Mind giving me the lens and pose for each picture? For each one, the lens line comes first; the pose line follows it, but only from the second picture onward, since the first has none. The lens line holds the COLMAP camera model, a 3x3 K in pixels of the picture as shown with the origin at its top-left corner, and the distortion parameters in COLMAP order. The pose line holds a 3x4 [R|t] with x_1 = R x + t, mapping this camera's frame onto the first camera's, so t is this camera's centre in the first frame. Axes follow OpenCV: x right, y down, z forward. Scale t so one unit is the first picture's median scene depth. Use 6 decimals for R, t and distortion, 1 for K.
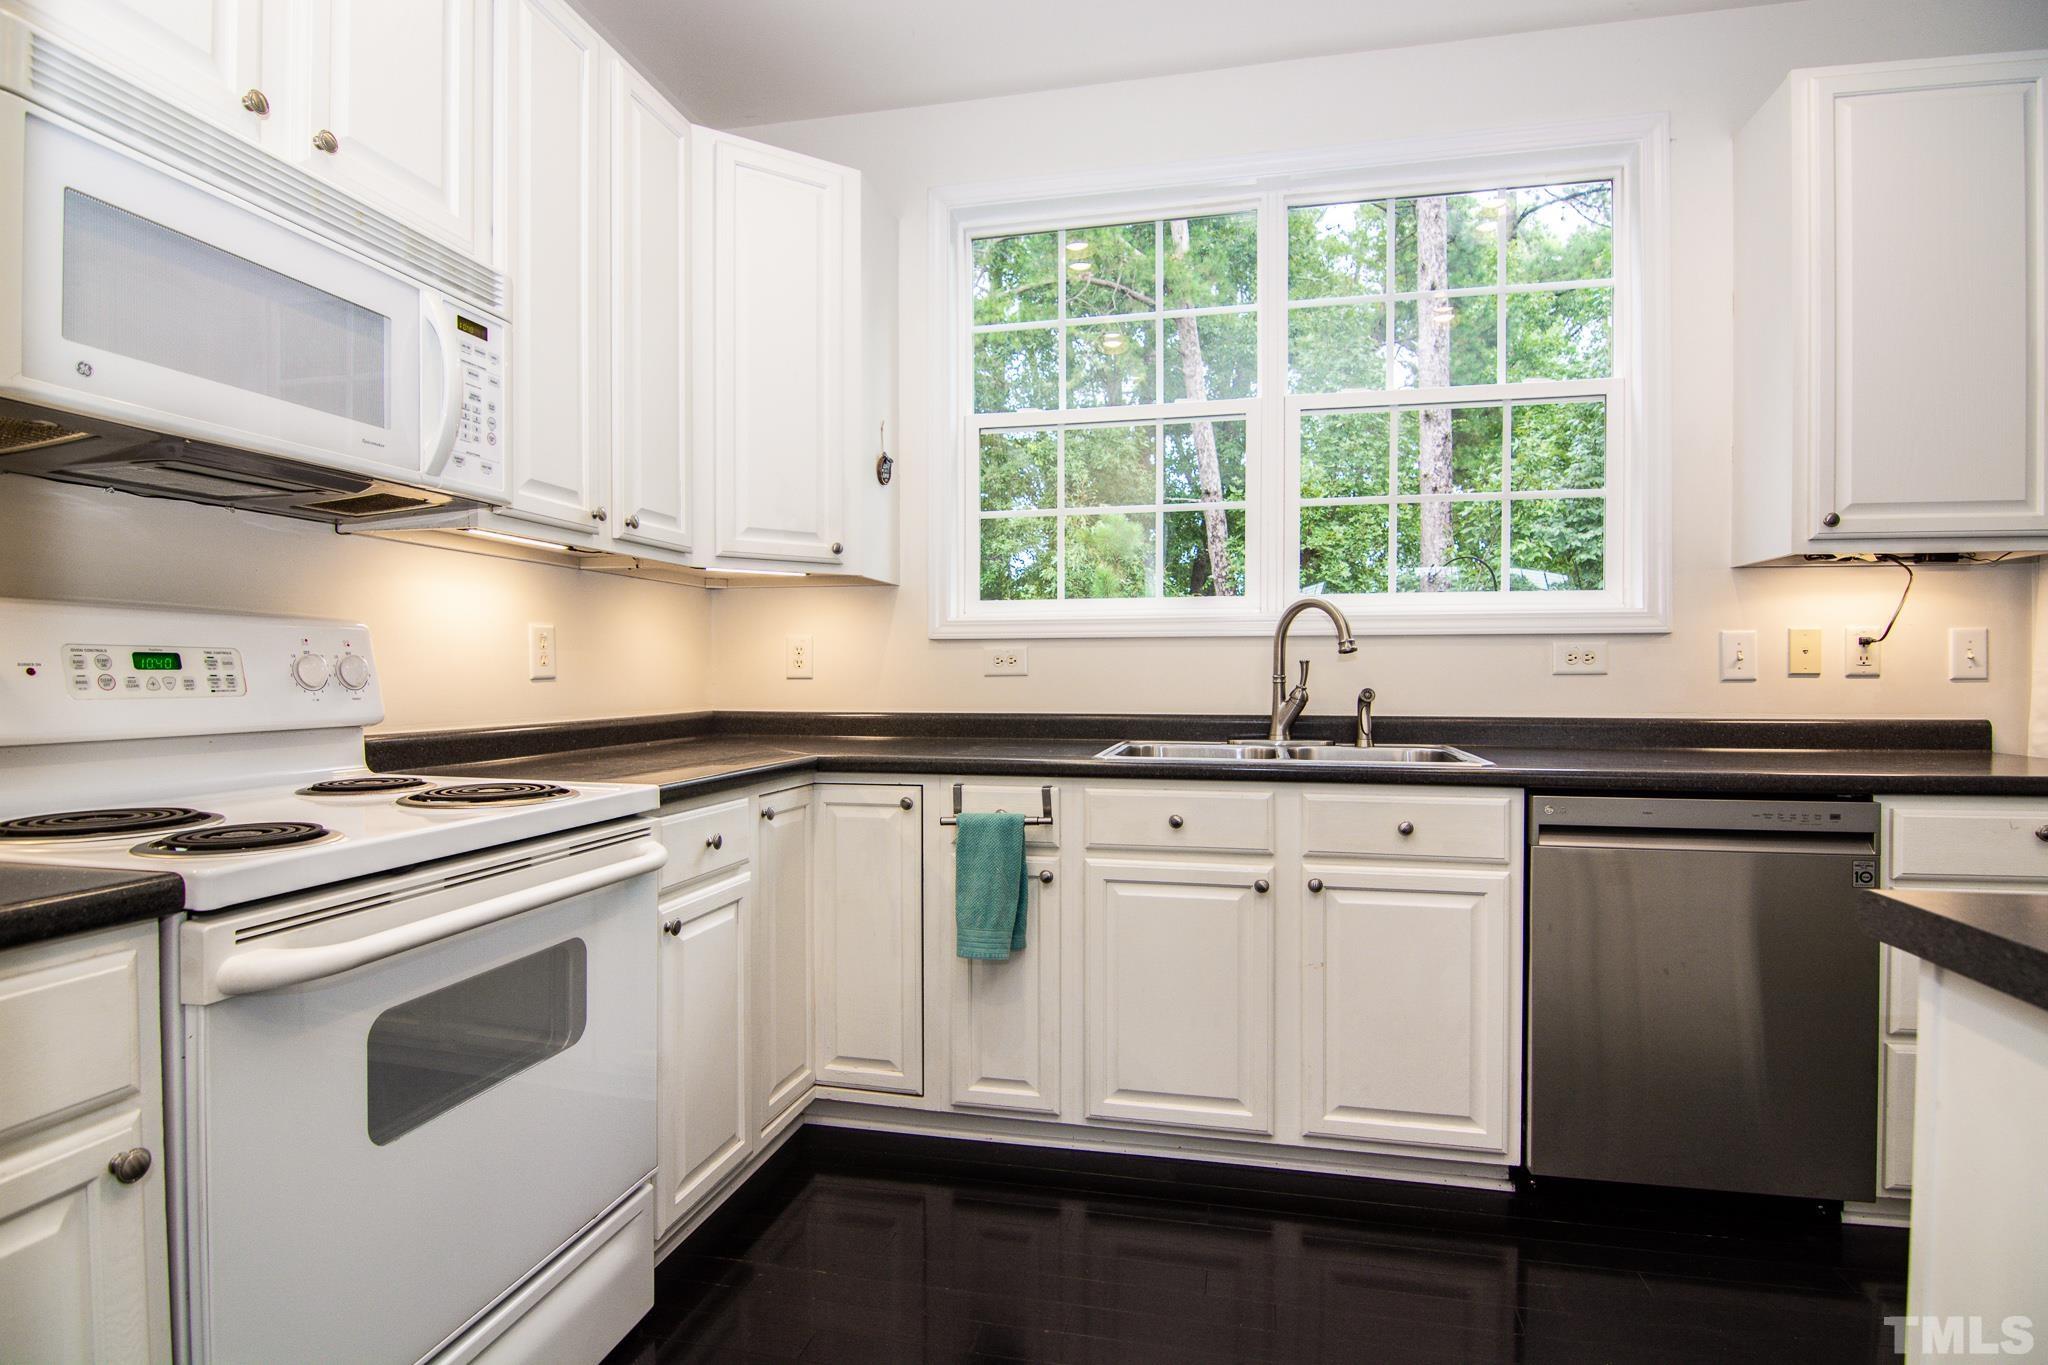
lens RADIAL K [[997.3, 0, 1050.8], [0, 997.3, 684.5], [0, 0, 1]] dist [-0.008350, -0.008484]
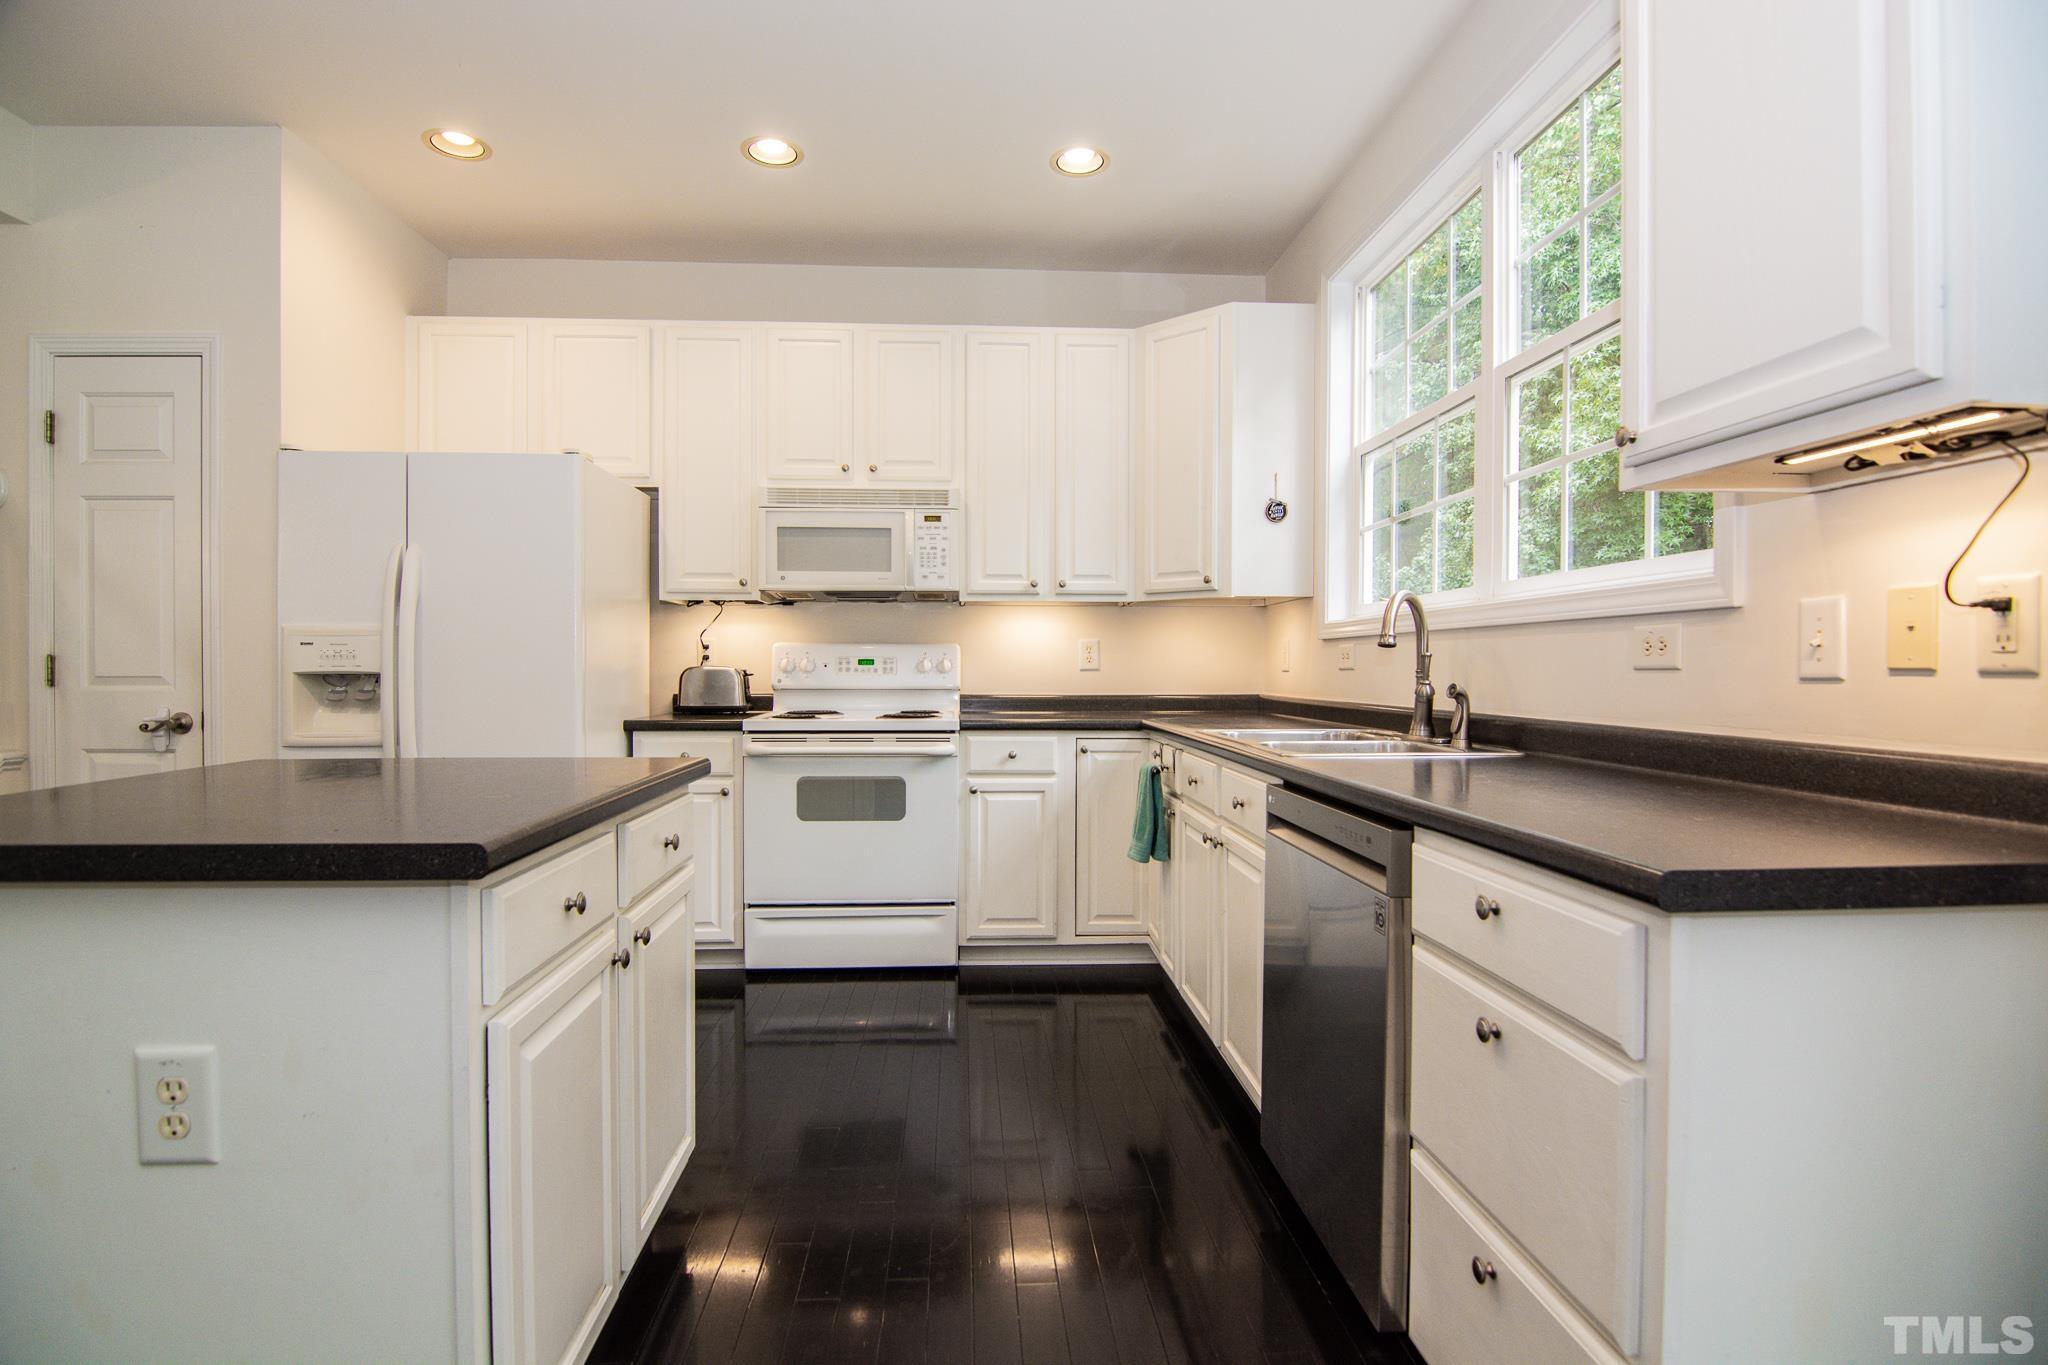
lens RADIAL K [[997.3, 0, 1016.2], [0, 997.3, 680.9], [0, 0, 1]] dist [-0.008350, -0.008484]
pose [[0.266415, 0.013951, -0.963757, 1.281673], [-0.013063, 0.999856, 0.010863, -0.004165], [0.963770, 0.009695, 0.266559, 0.417823]]
